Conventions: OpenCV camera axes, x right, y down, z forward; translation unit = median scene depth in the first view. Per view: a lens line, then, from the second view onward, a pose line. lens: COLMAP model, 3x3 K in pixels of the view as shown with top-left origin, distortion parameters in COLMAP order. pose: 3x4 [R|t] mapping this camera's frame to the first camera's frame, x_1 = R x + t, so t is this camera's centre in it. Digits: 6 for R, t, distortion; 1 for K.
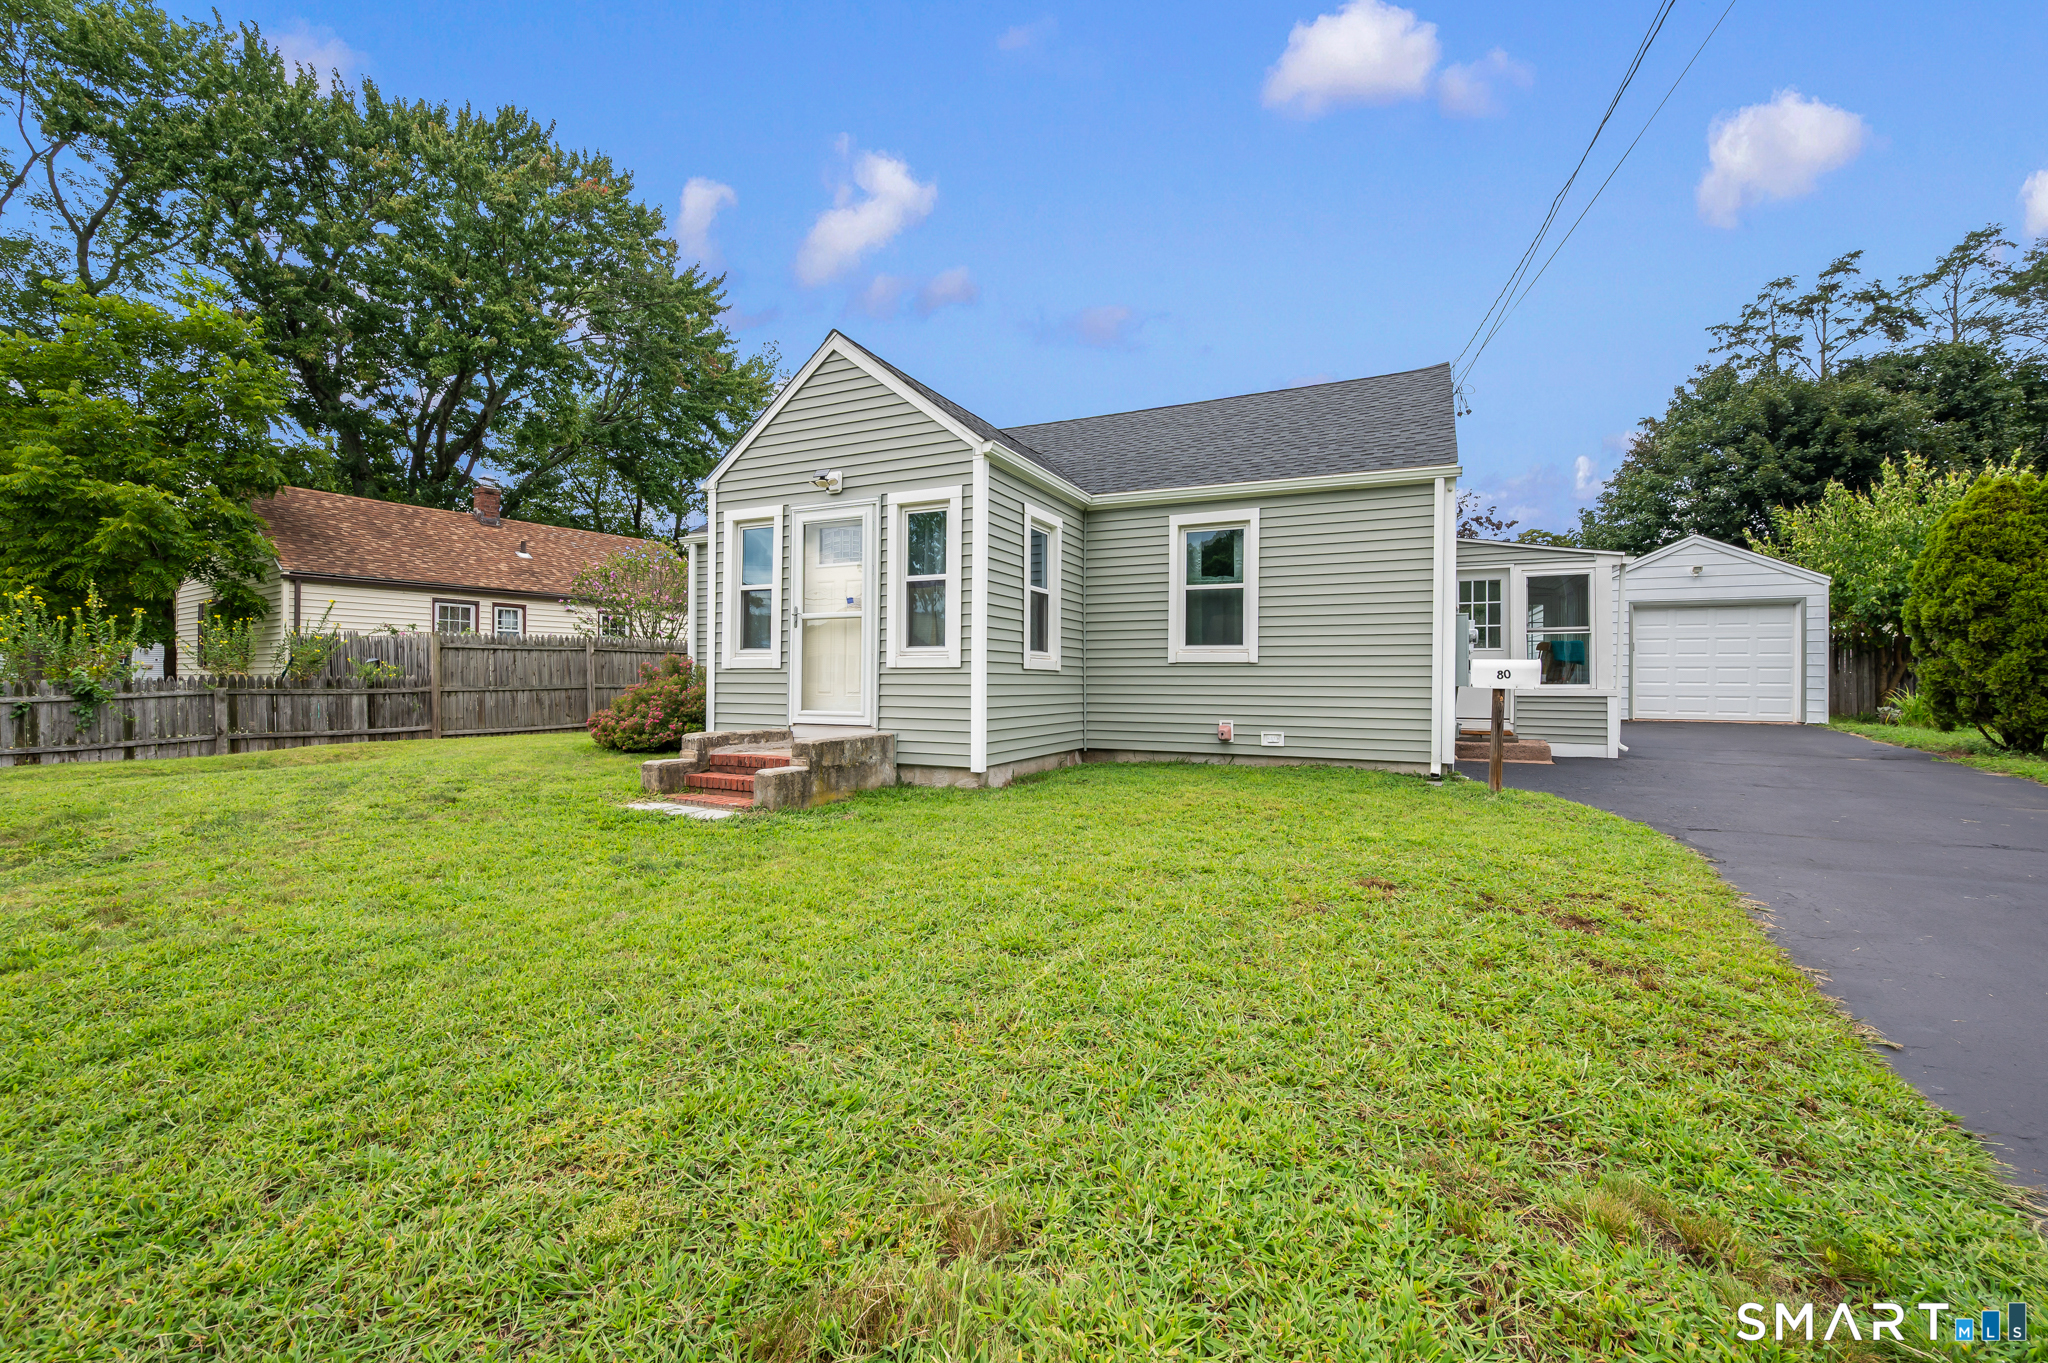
lens RADIAL K [[825.1, 0, 1019.0], [0, 825.1, 679.3], [0, 0, 1]] dist [-0.002627, 0.000883]
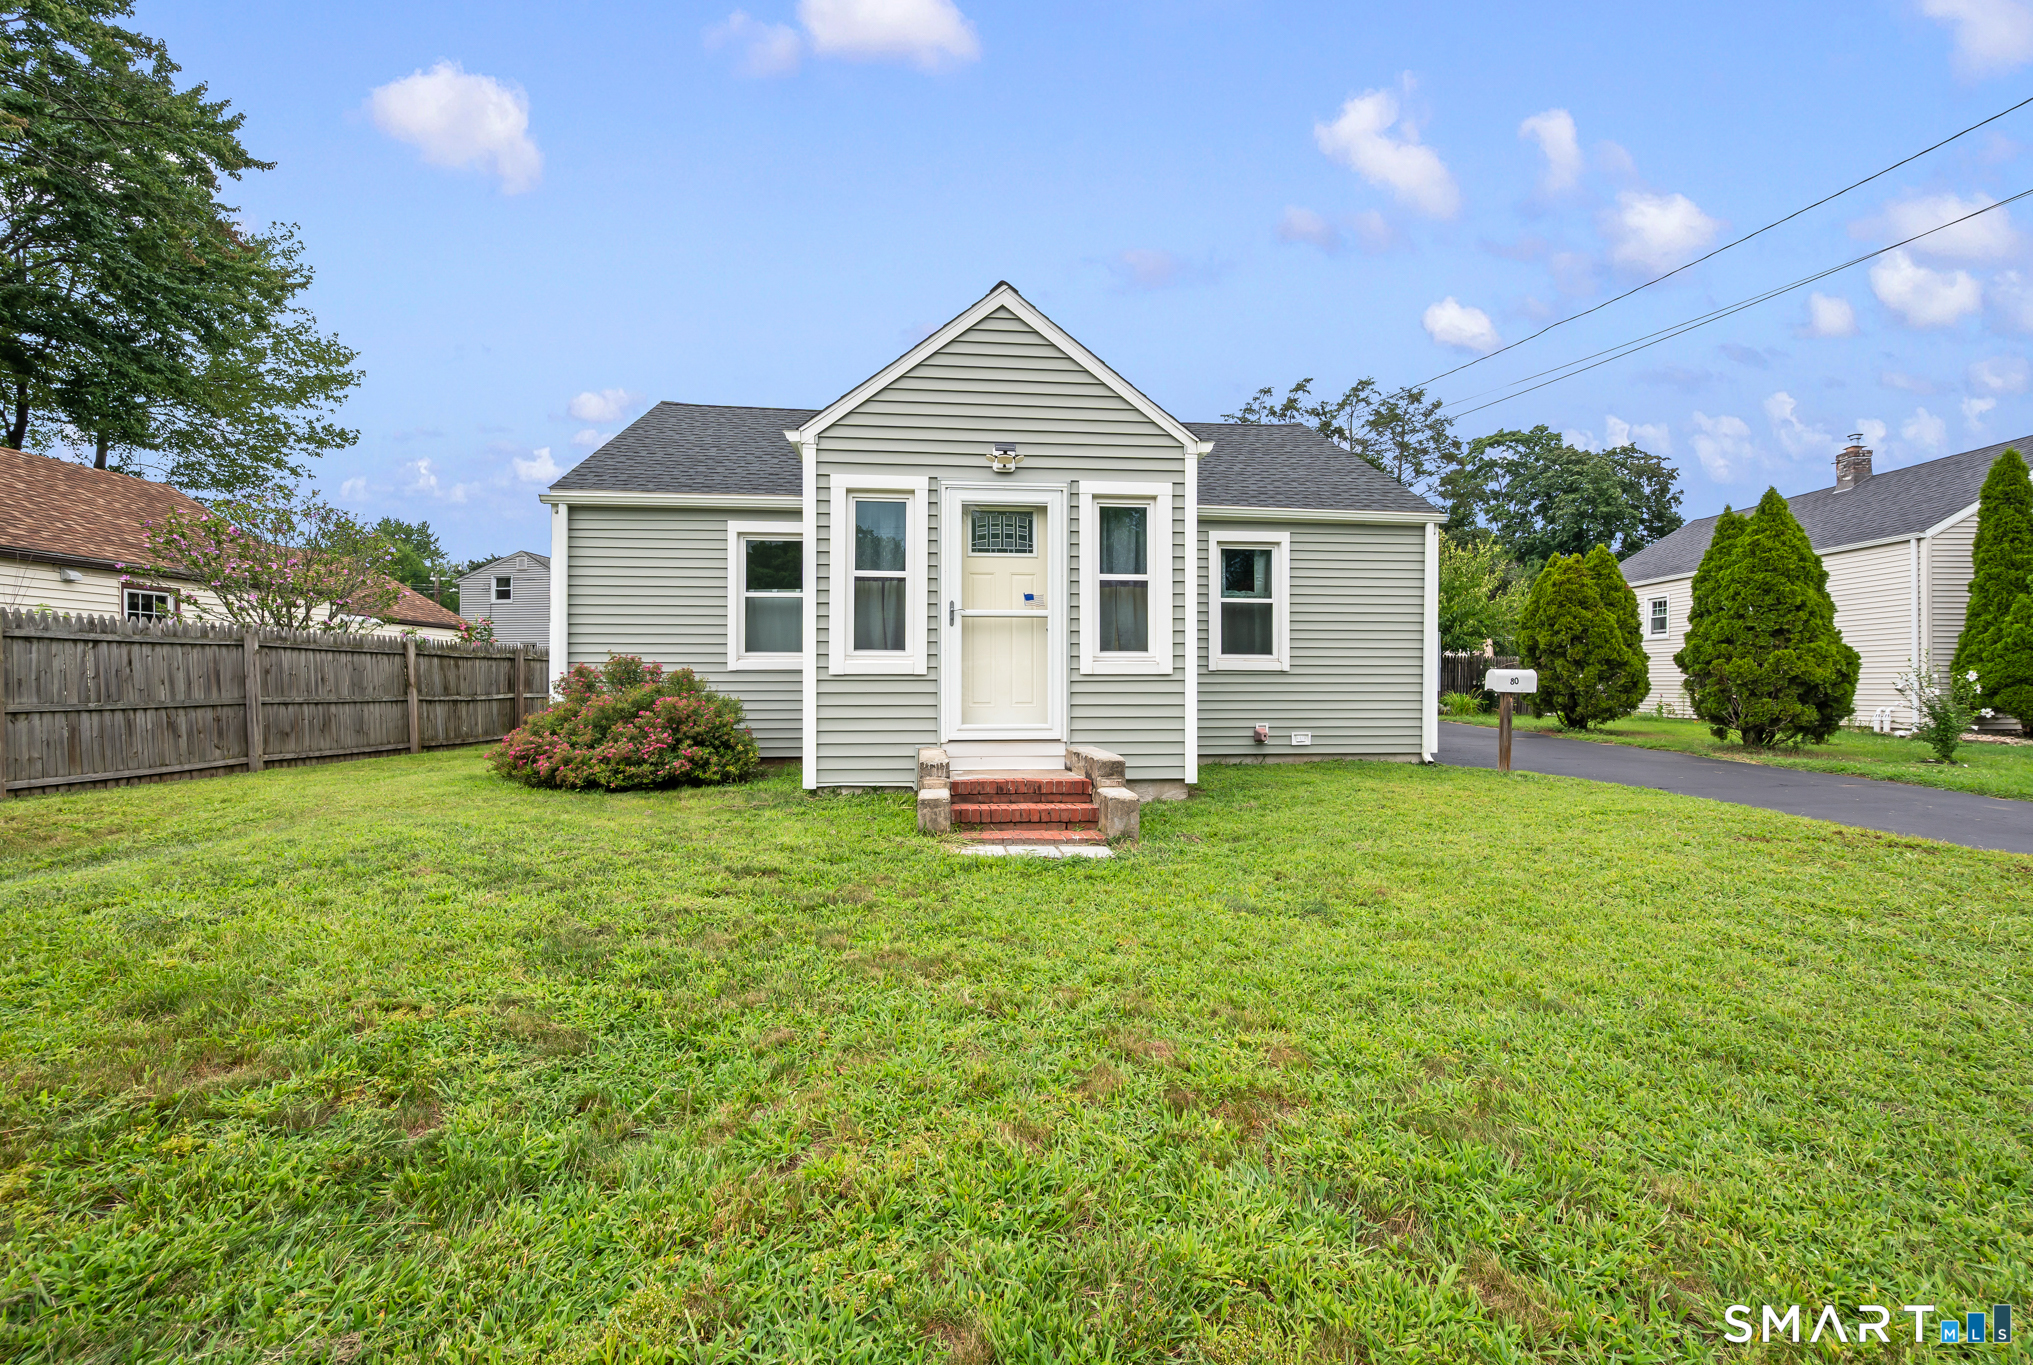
lens RADIAL K [[831.7, 0, 1013.0], [0, 831.7, 688.3], [0, 0, 1]] dist [-0.000689, -0.000079]
pose [[0.857183, -0.005084, 0.514987, -0.610403], [0.004755, 0.999987, 0.001959, -0.000323], [-0.514991, 0.000770, 0.857196, 0.228386]]
